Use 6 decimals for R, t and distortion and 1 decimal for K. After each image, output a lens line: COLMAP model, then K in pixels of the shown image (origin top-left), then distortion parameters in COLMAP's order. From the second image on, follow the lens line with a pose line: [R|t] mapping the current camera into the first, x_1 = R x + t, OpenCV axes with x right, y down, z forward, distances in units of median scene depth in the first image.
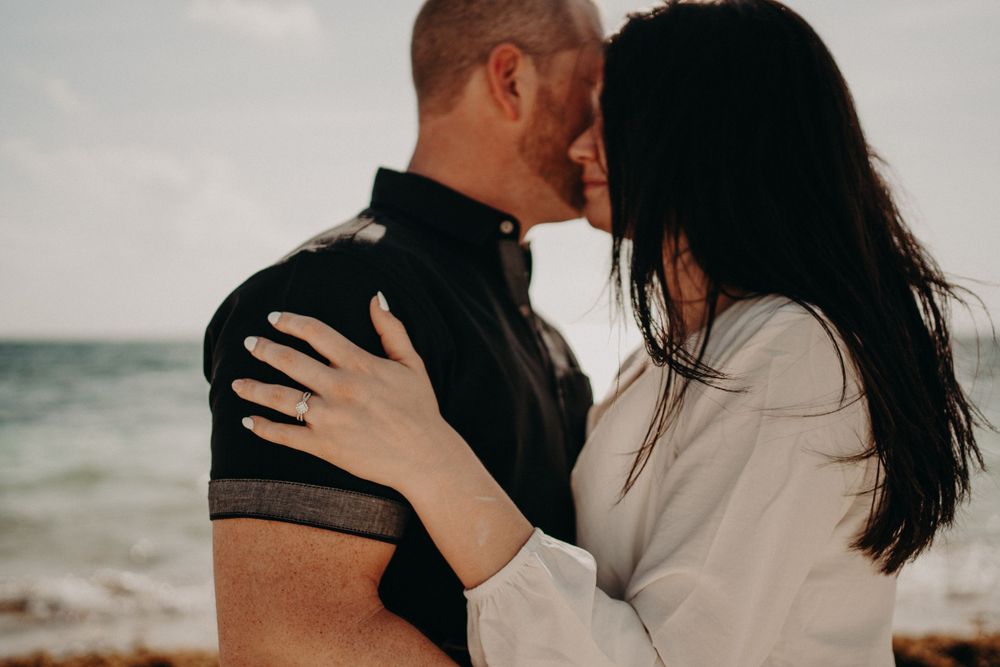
lens RADIAL K [[1142.1, 0, 500.0], [0, 1142.1, 333.5], [0, 0, 1]] dist [-0.004831, 0.019705]
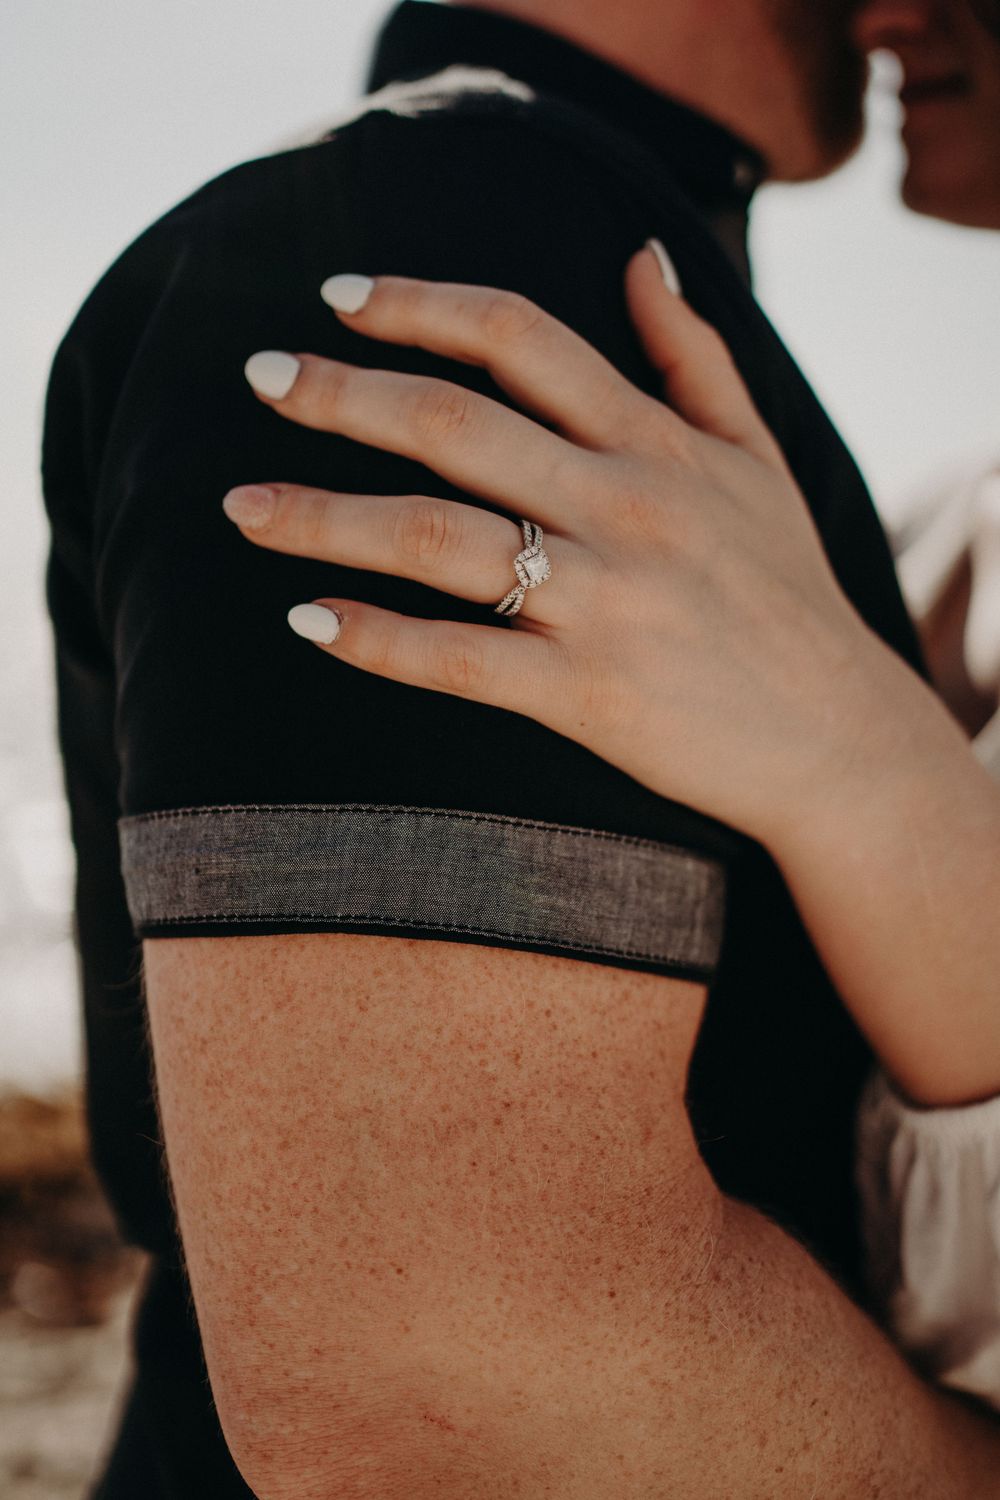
lens RADIAL K [[1713.1, 0, 500.0], [0, 1713.1, 750.0], [0, 0, 1]] dist [-0.004831, 0.019705]
pose [[0.969712, -0.005951, 0.244180, -0.289492], [-0.017709, 0.995359, 0.094586, 0.069574], [-0.243610, -0.096045, 0.965106, 0.555927]]
